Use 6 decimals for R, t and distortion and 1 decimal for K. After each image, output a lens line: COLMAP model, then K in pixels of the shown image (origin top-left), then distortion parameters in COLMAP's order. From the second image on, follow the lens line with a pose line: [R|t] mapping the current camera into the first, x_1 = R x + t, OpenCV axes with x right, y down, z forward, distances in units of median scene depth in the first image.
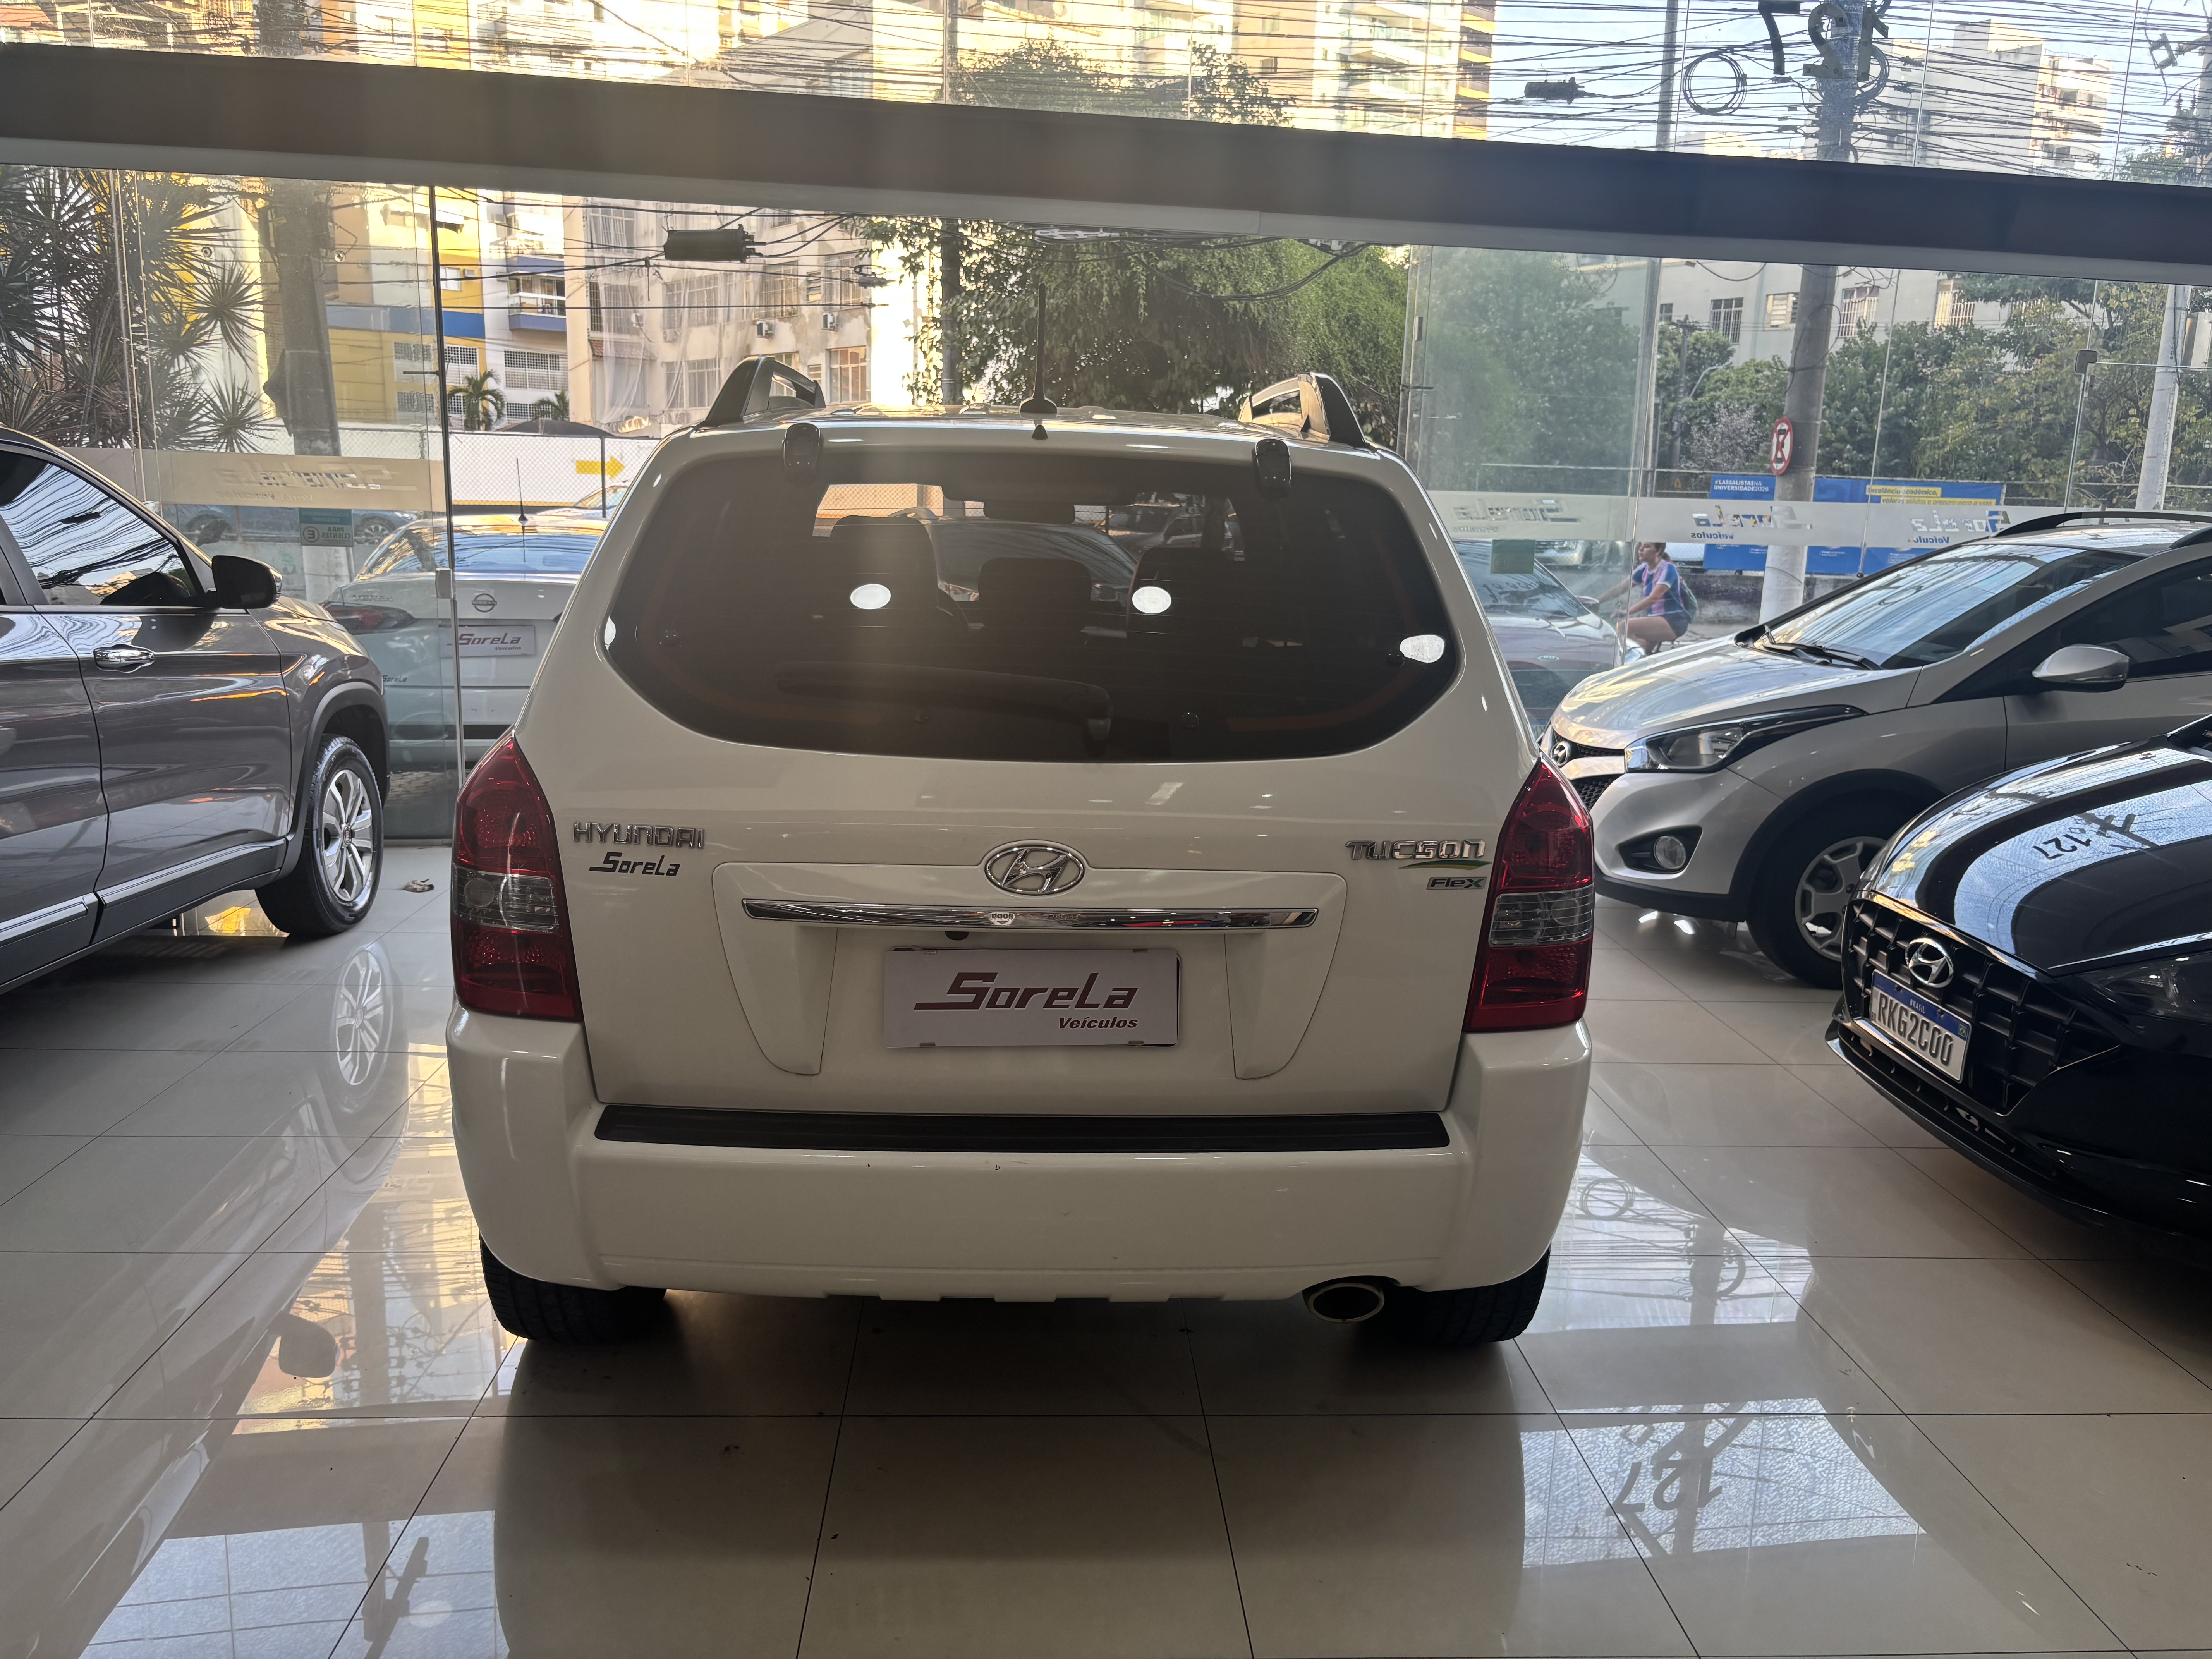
lens RADIAL K [[1718.4, 0, 1098.7], [0, 1718.4, 838.0], [0, 0, 1]] dist [0.019277, -0.030815]
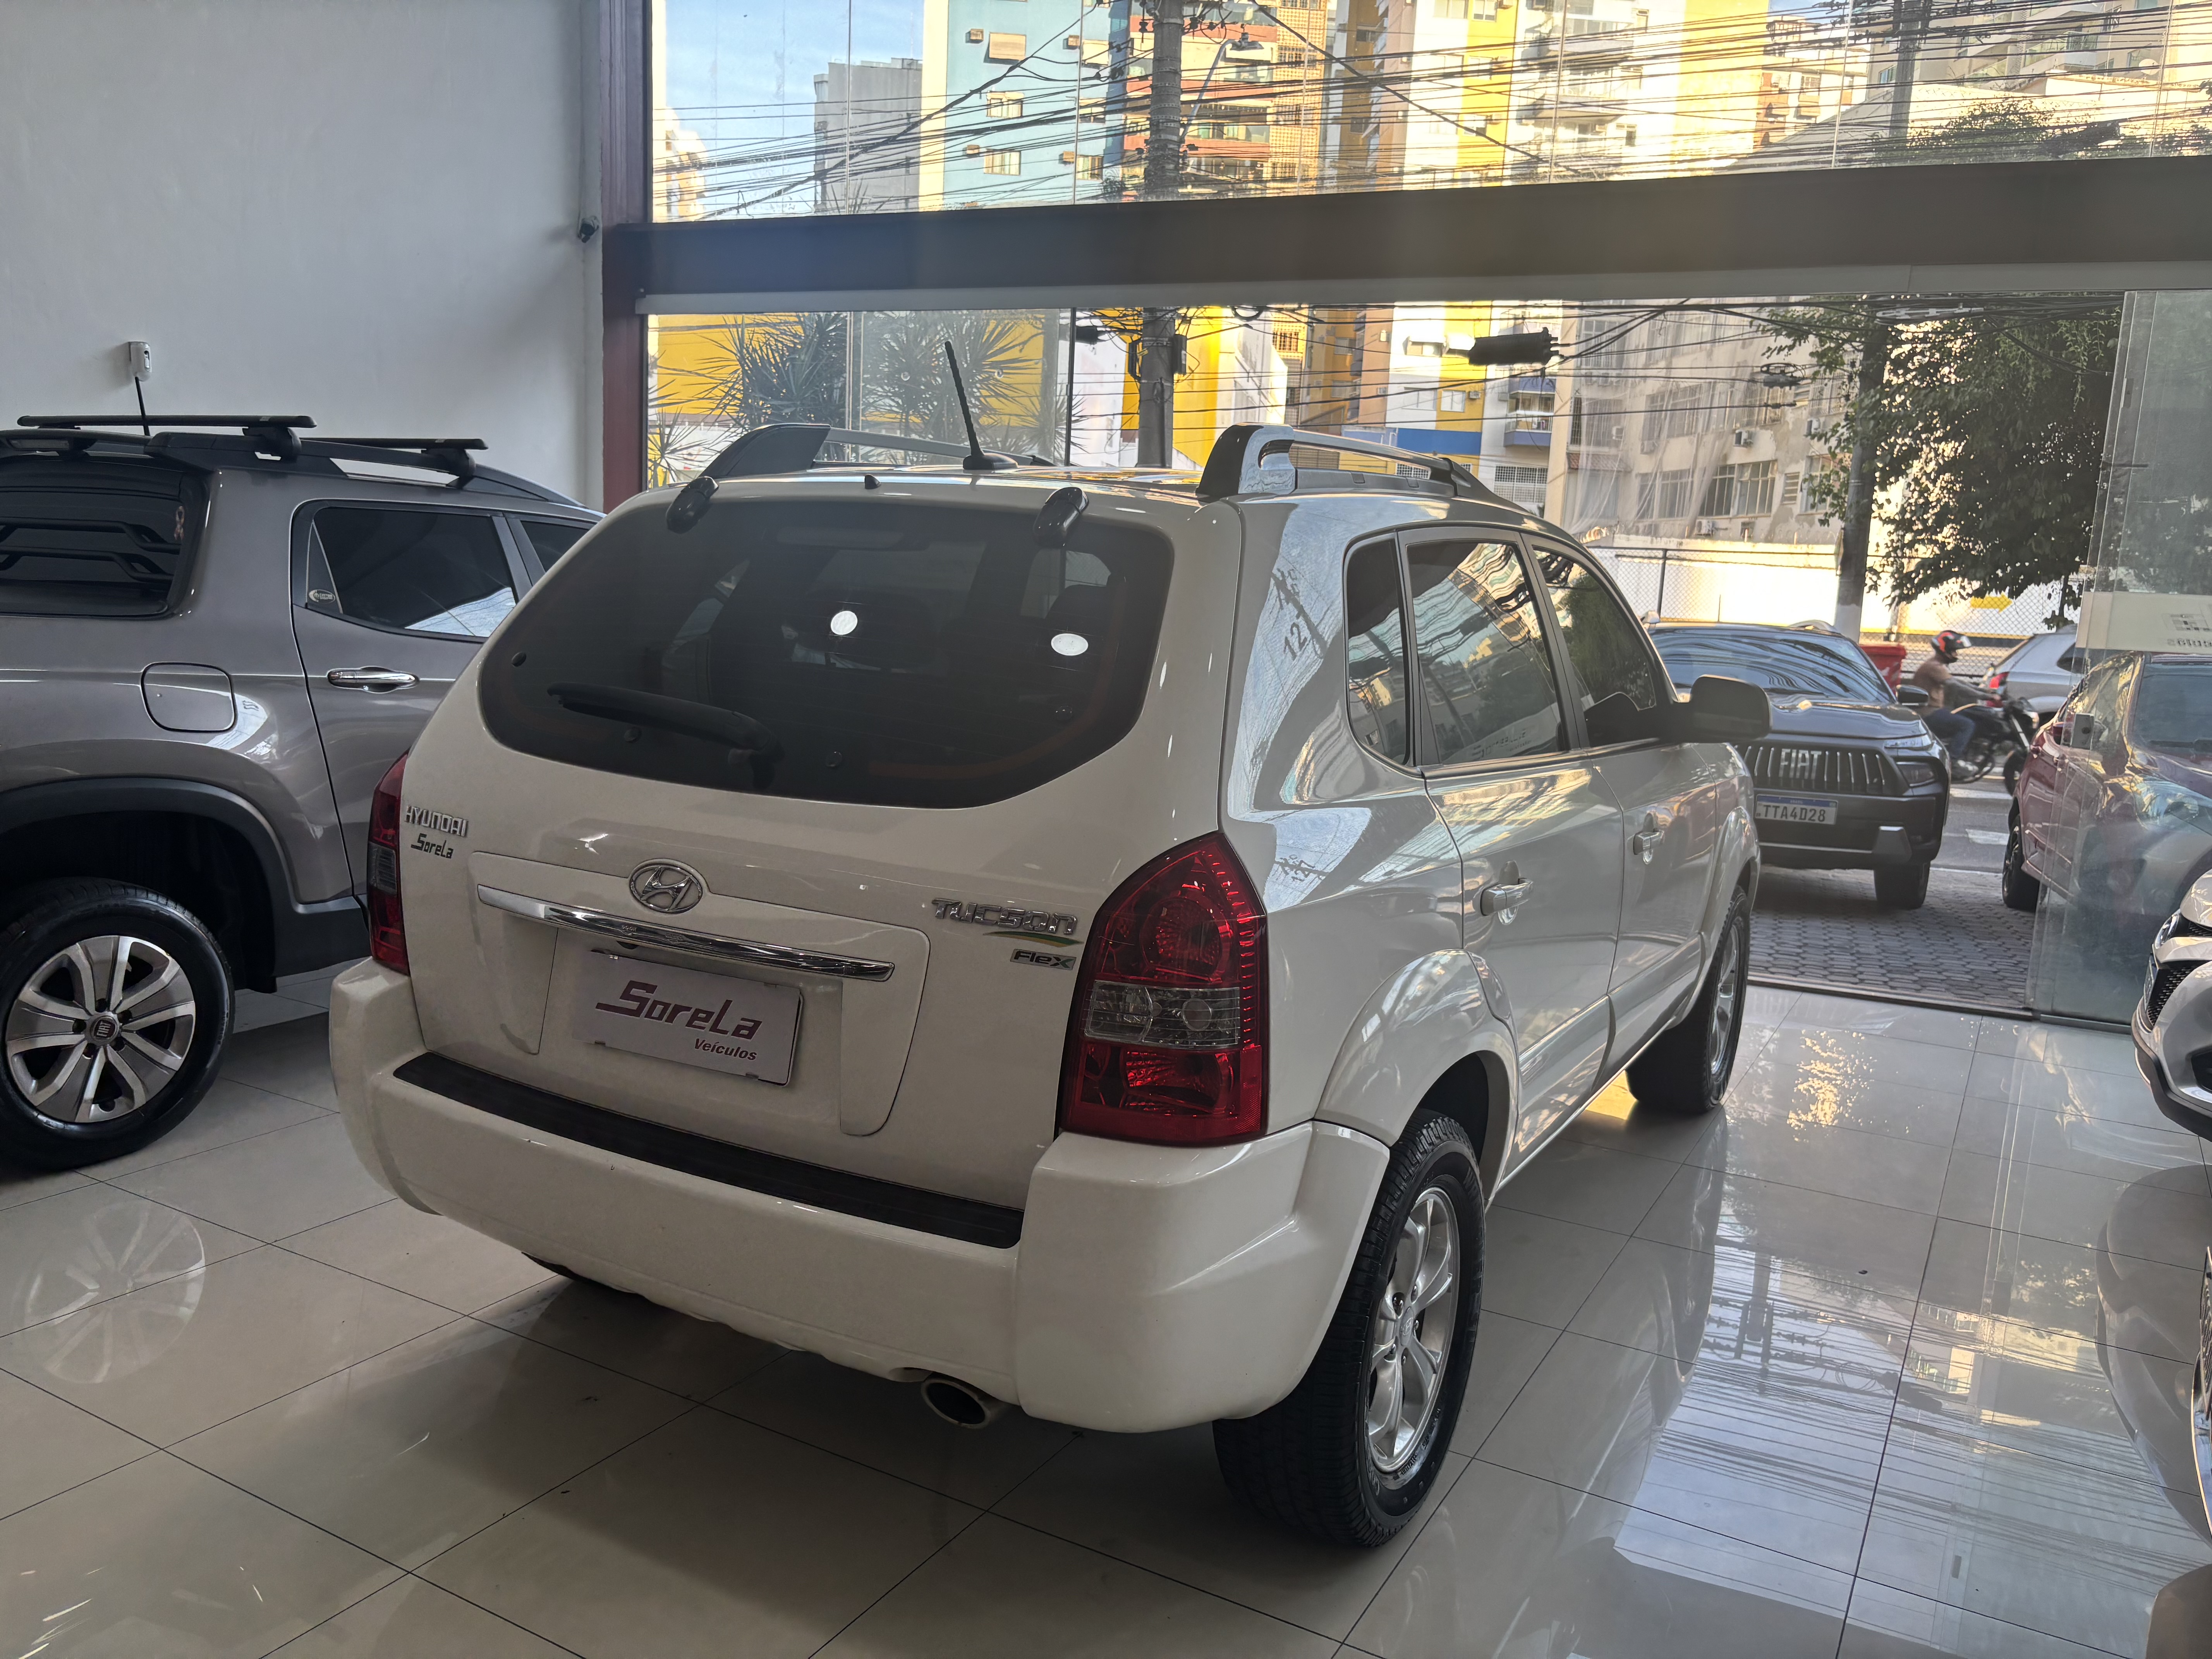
lens RADIAL K [[1718.4, 0, 1085.6], [0, 1718.4, 861.6], [0, 0, 1]] dist [0.019277, -0.030815]
pose [[0.842064, 0.103246, -0.529404, 0.074250], [-0.129719, 0.991466, -0.012971, -0.001656], [0.523547, 0.079596, 0.848270, 0.026452]]
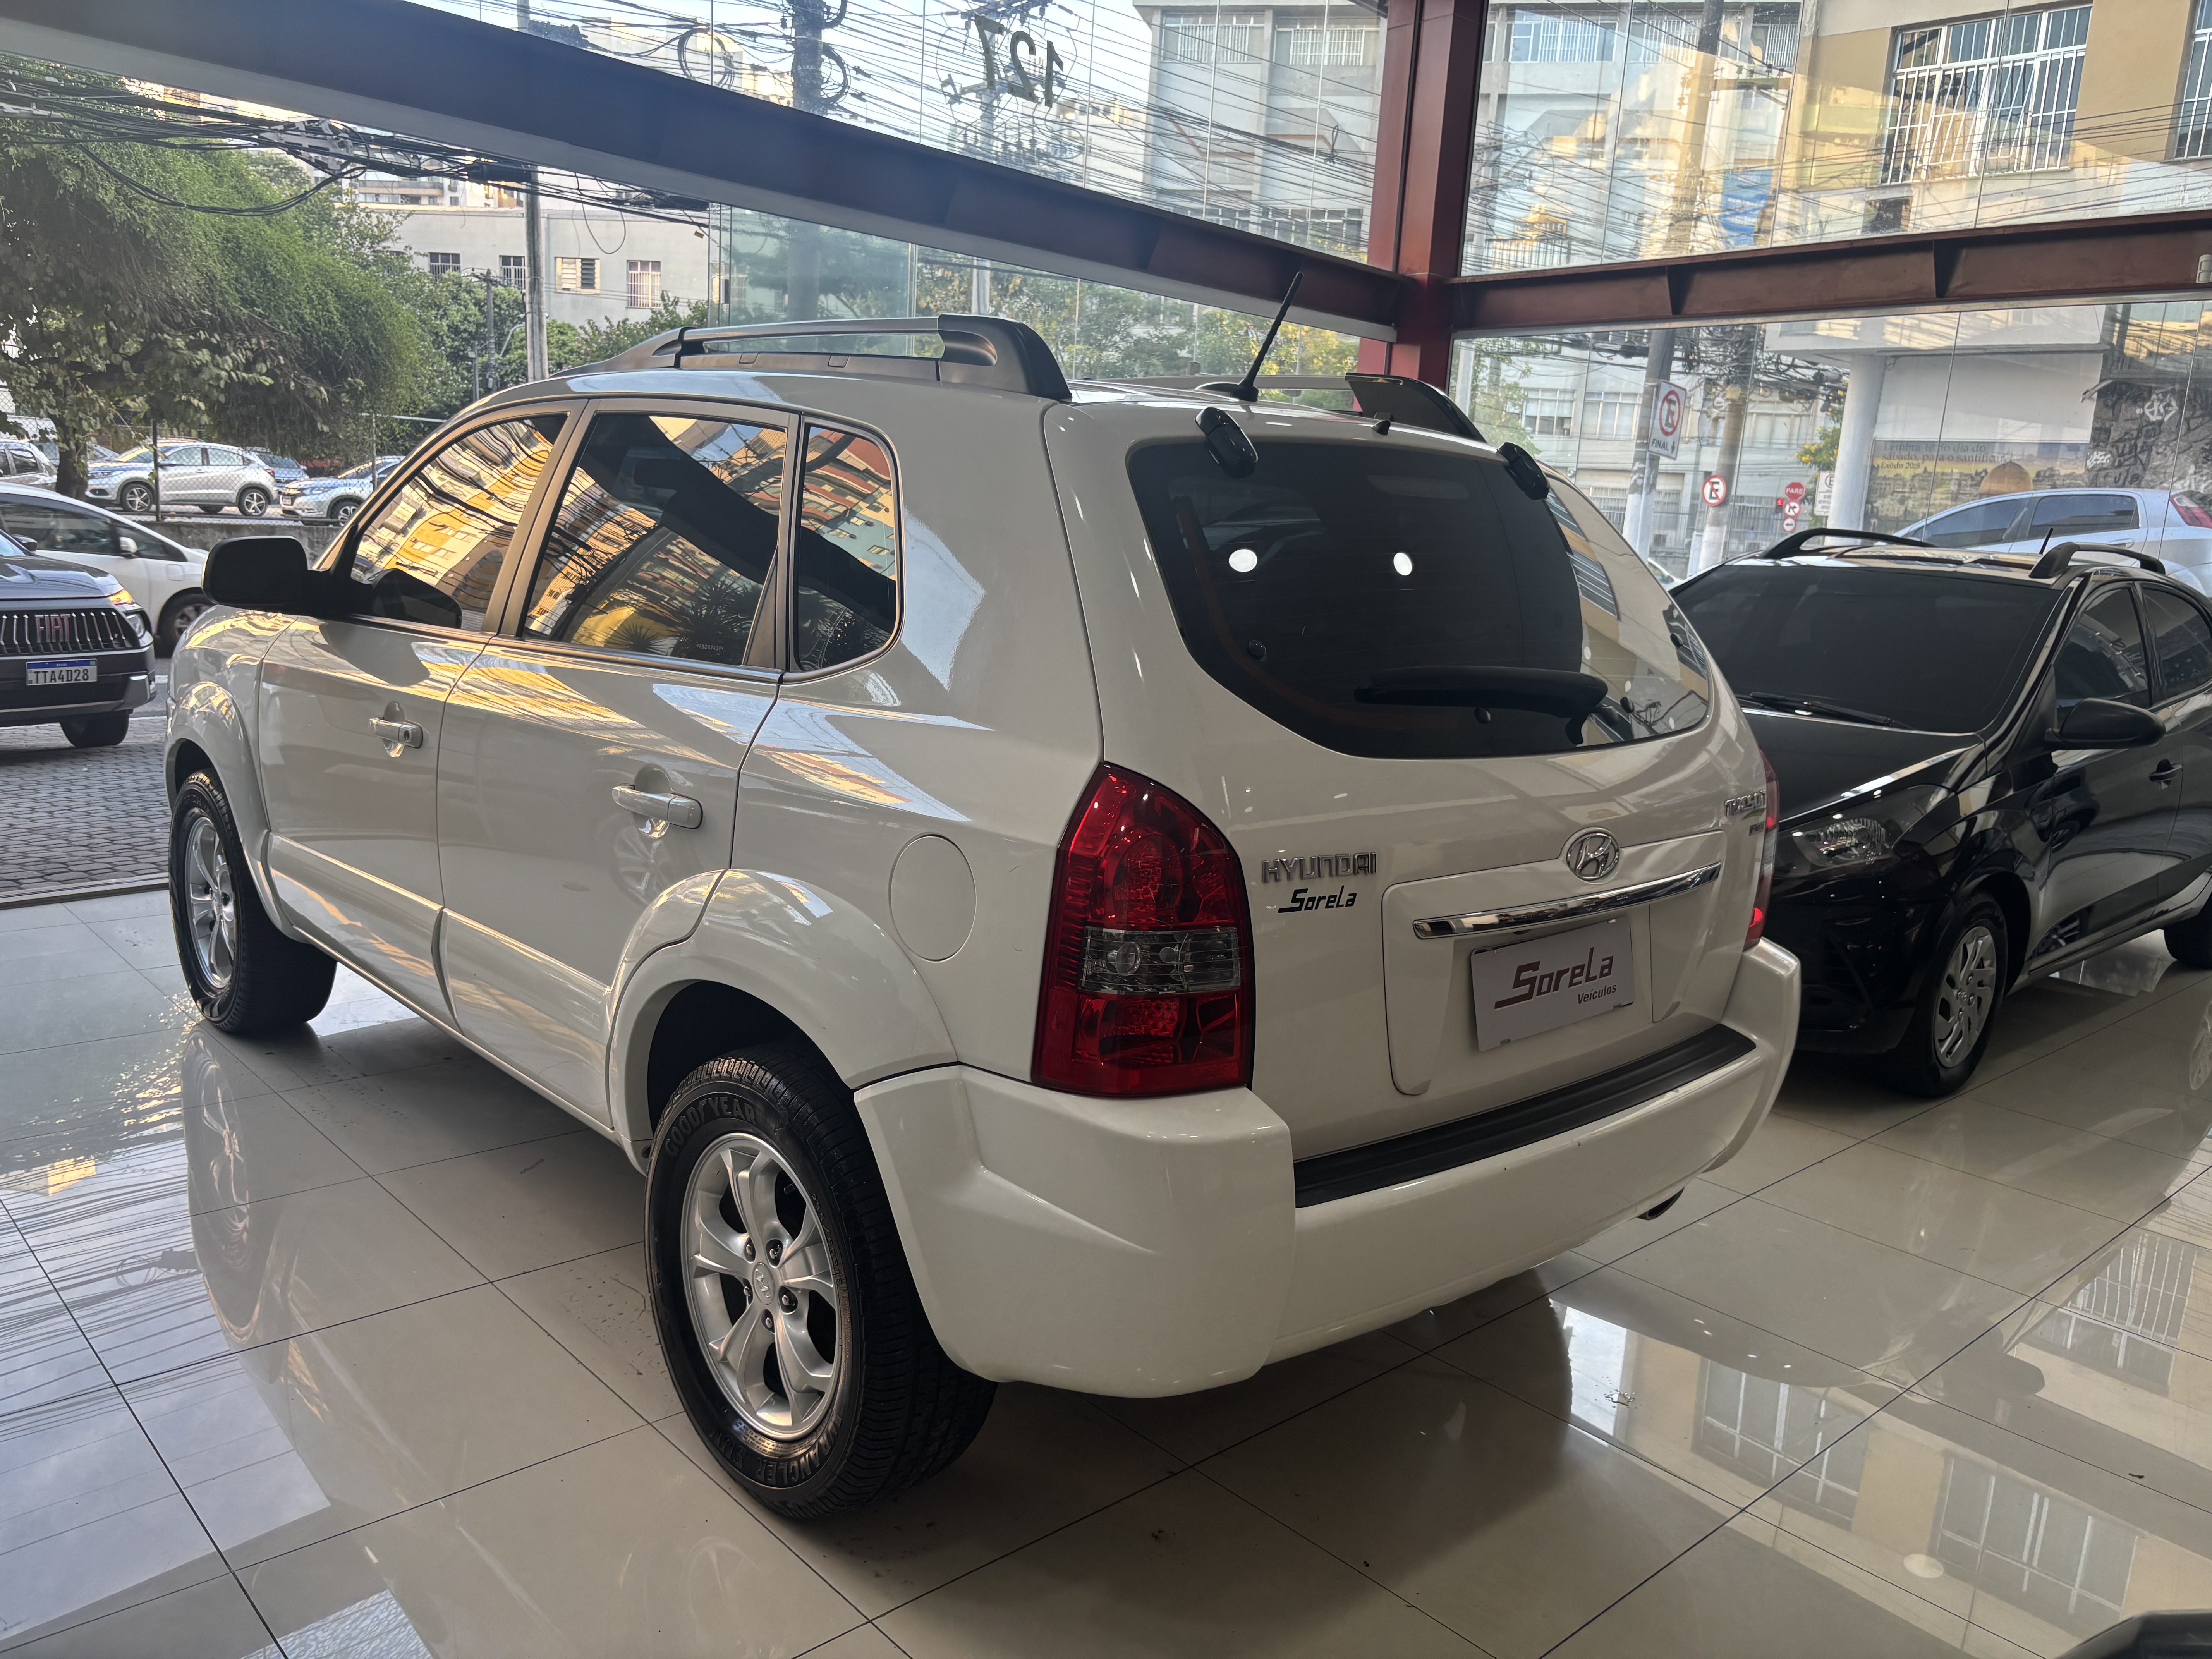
lens RADIAL K [[1718.4, 0, 1127.6], [0, 1718.4, 822.9], [0, 0, 1]] dist [0.019277, -0.030815]
pose [[0.763921, -0.097718, 0.637868, -0.095574], [0.087819, 0.995015, 0.047256, -0.007937], [-0.639306, 0.019917, 0.768694, 0.038327]]
